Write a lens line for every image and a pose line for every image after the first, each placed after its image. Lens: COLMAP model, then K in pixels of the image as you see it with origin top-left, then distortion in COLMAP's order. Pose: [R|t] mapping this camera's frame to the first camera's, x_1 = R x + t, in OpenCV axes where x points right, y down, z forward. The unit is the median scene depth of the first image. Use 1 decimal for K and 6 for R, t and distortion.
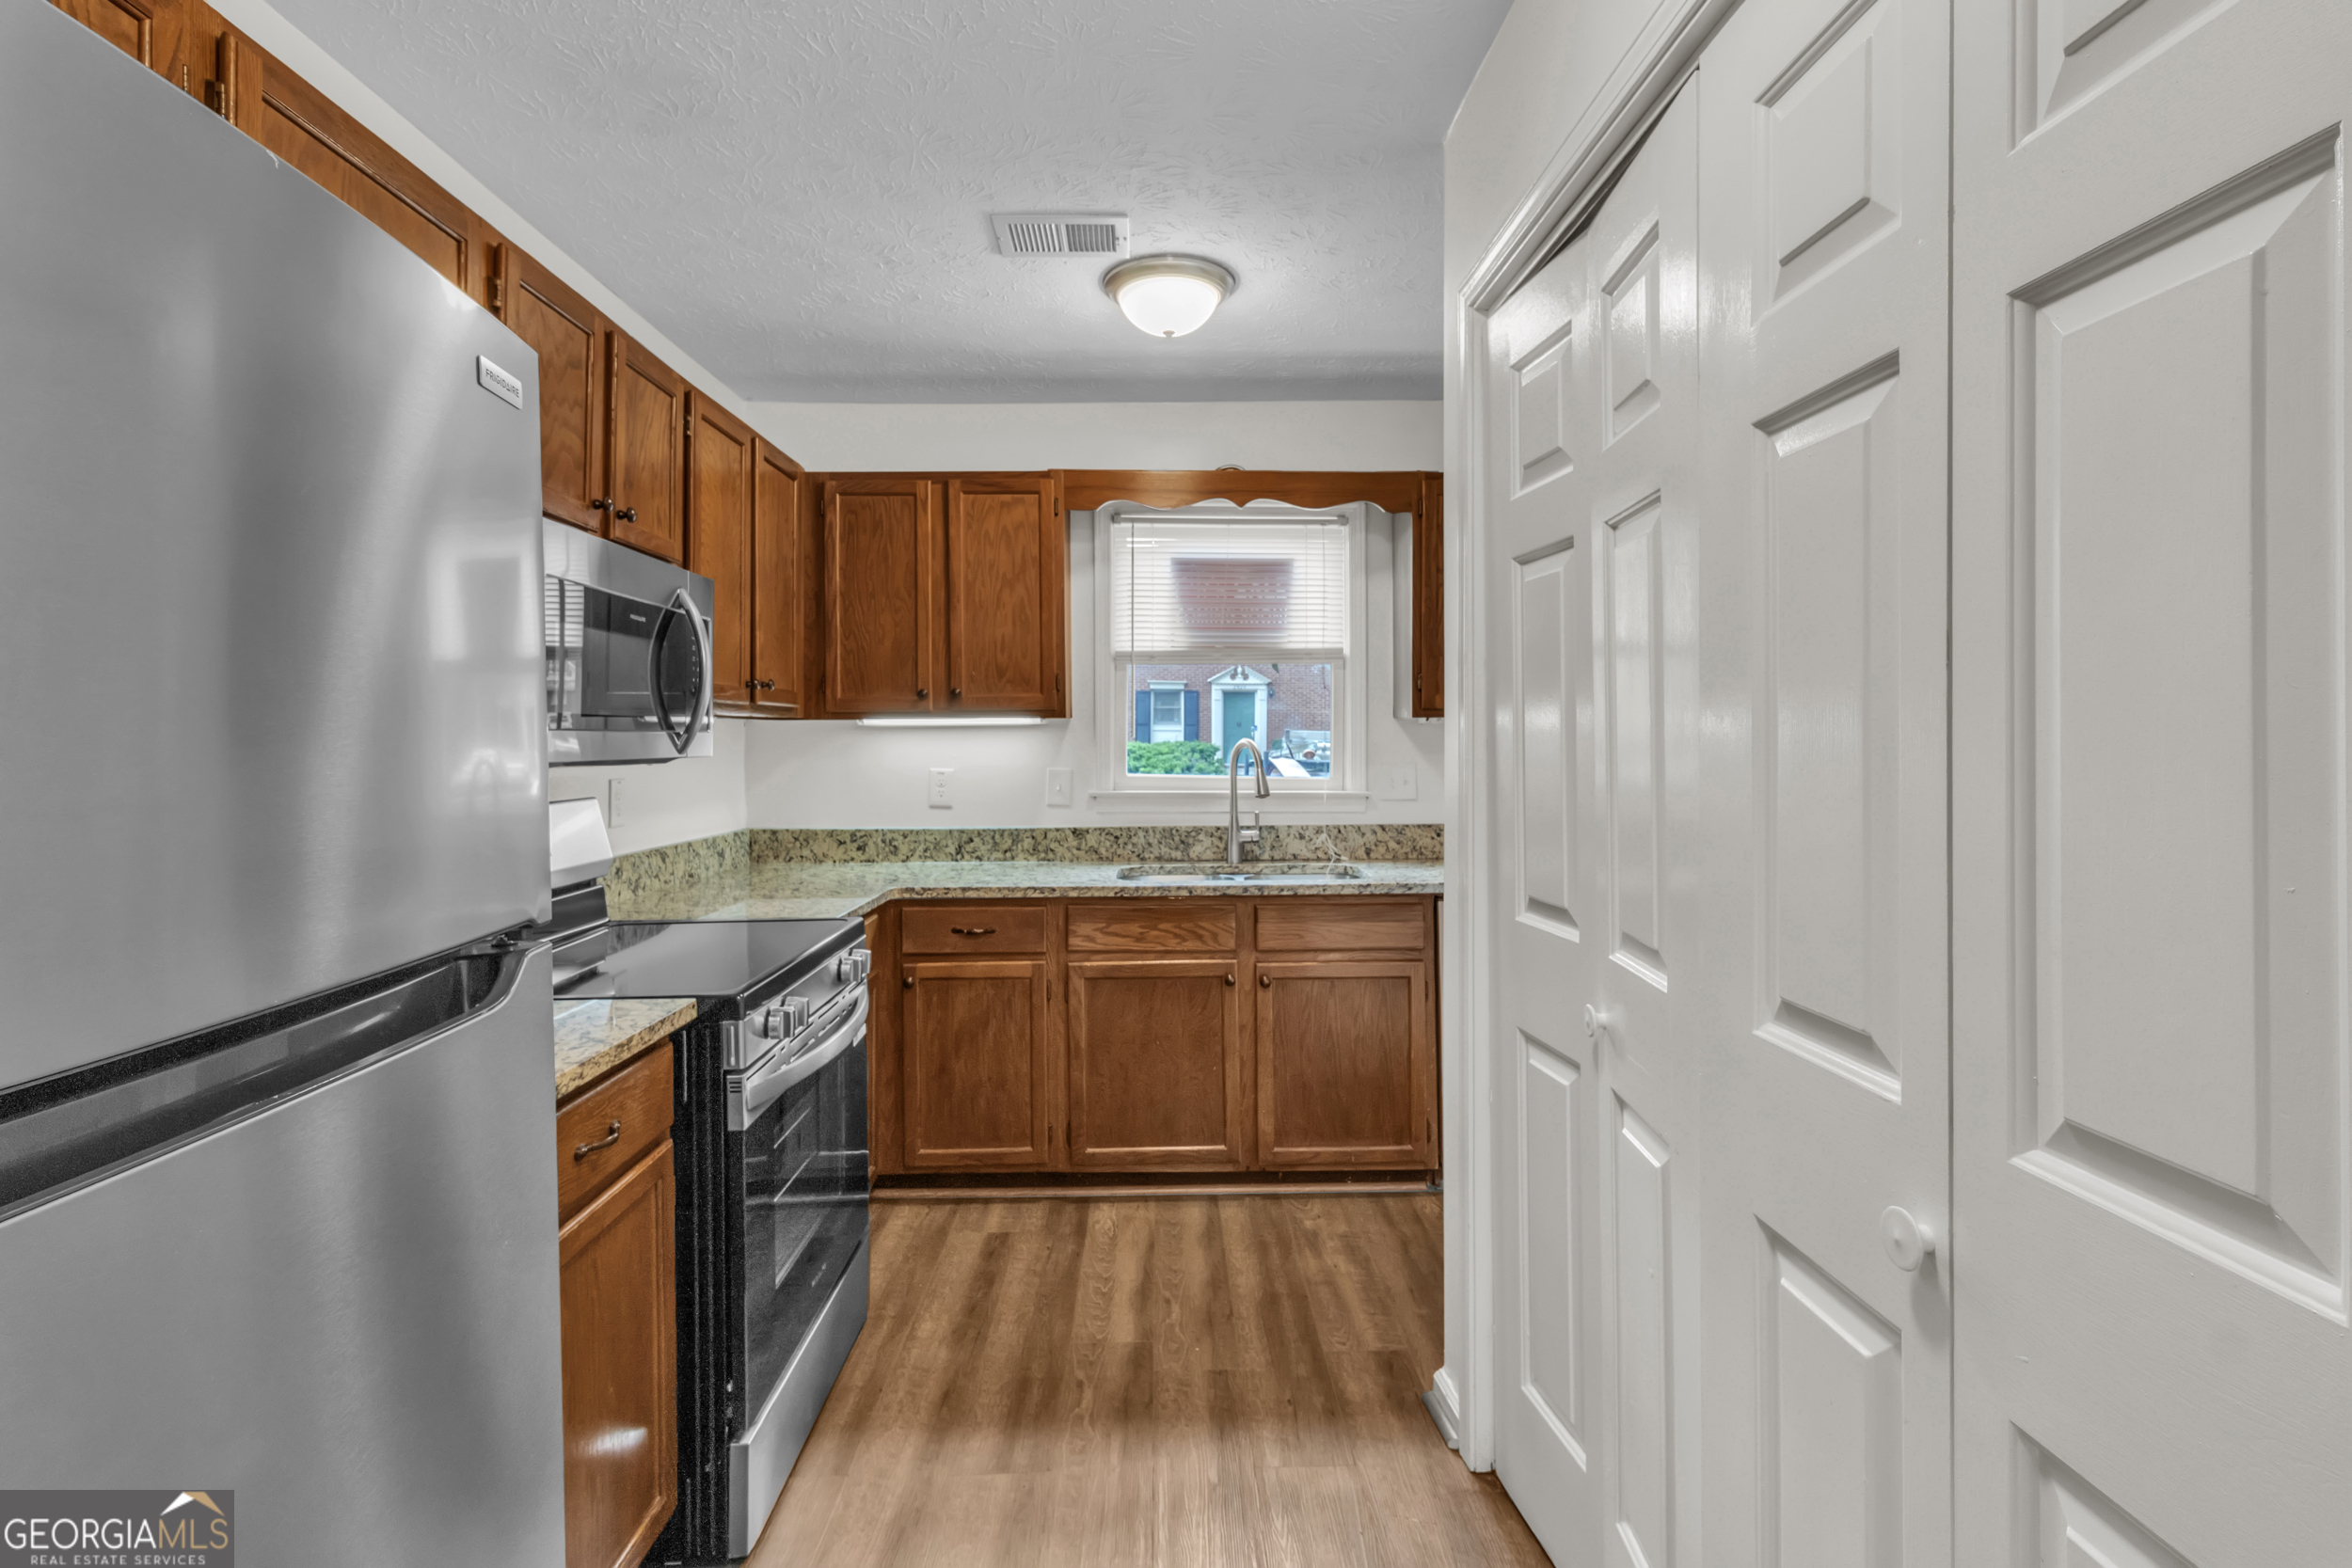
lens RADIAL K [[1111.7, 0, 1188.8], [0, 1111.7, 735.1], [0, 0, 1]] dist [0.003646, 0.001520]
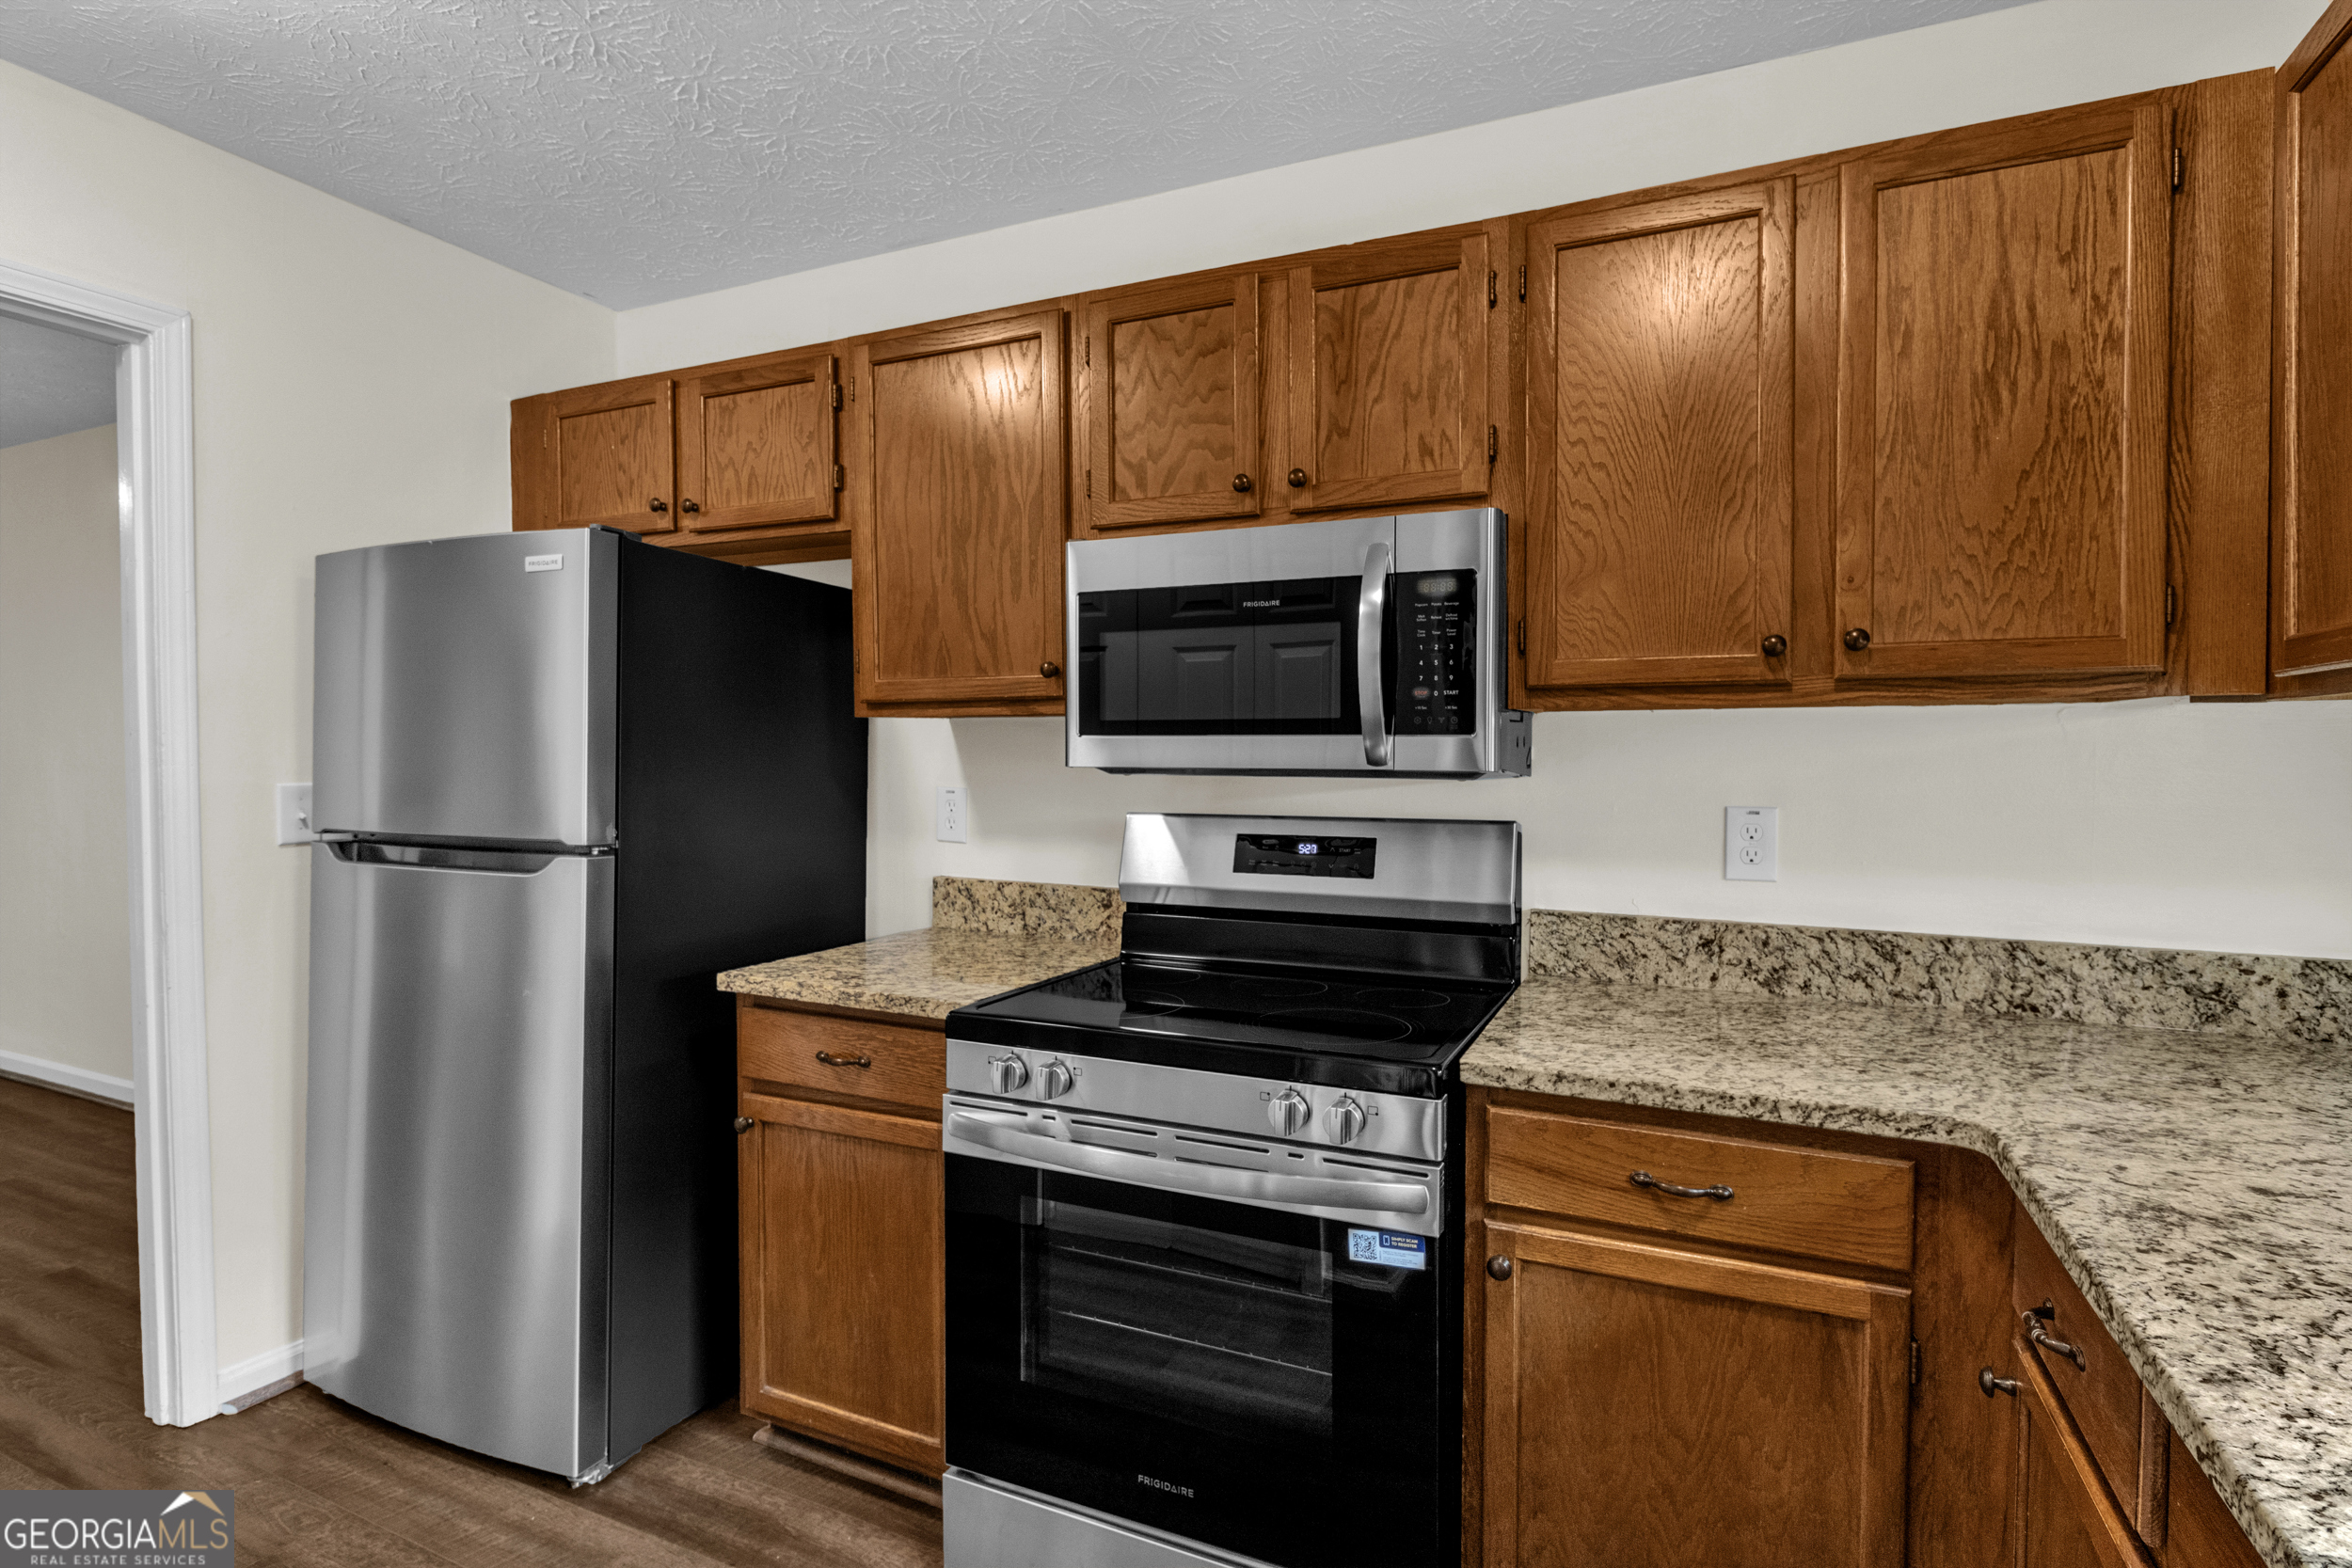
lens RADIAL K [[1126.0, 0, 1196.8], [0, 1126.0, 775.3], [0, 0, 1]] dist [0.000719, -0.001766]
pose [[-0.446266, 0.023037, -0.894604, 0.197546], [0.004350, 0.999713, 0.023574, 0.003296], [0.894890, 0.006629, -0.446238, 0.891357]]
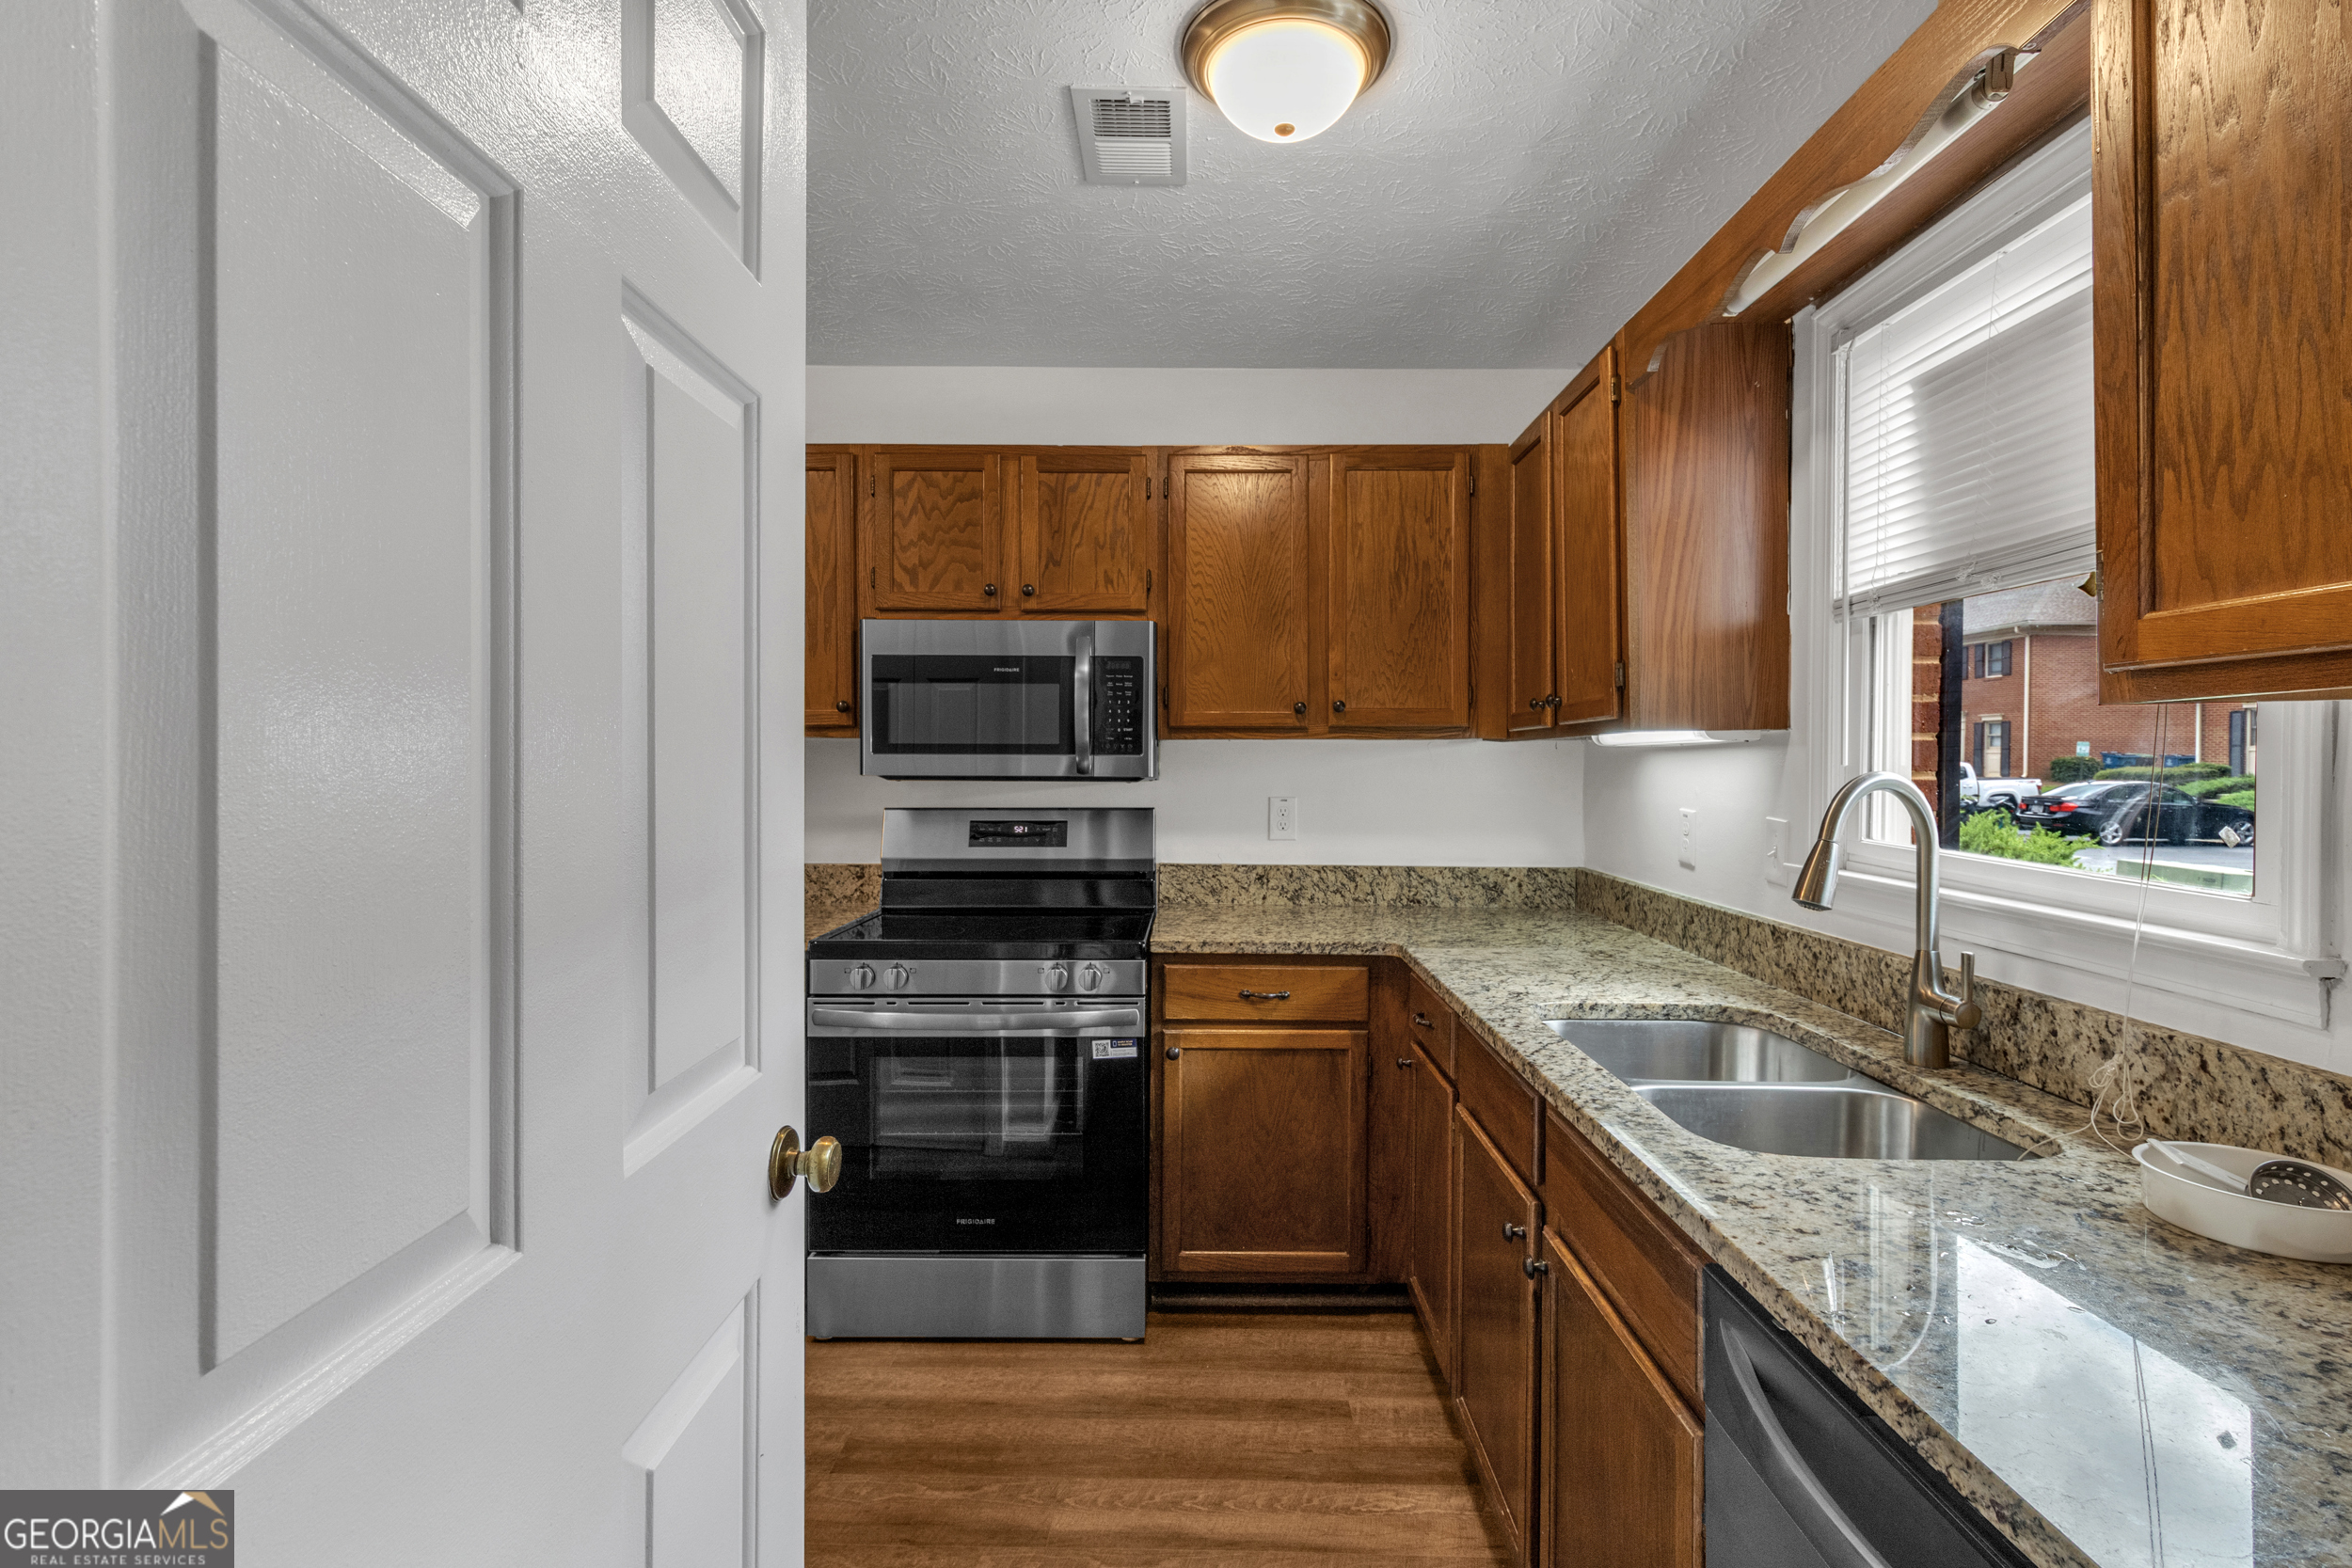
lens RADIAL K [[1111.7, 0, 1181.2], [0, 1111.7, 774.2], [0, 0, 1]] dist [0.003646, 0.001520]
pose [[-0.040911, 0.017239, -0.999014, 0.541611], [0.000717, 0.999851, 0.017224, -0.002833], [0.999163, -0.000011, -0.040917, 0.838250]]
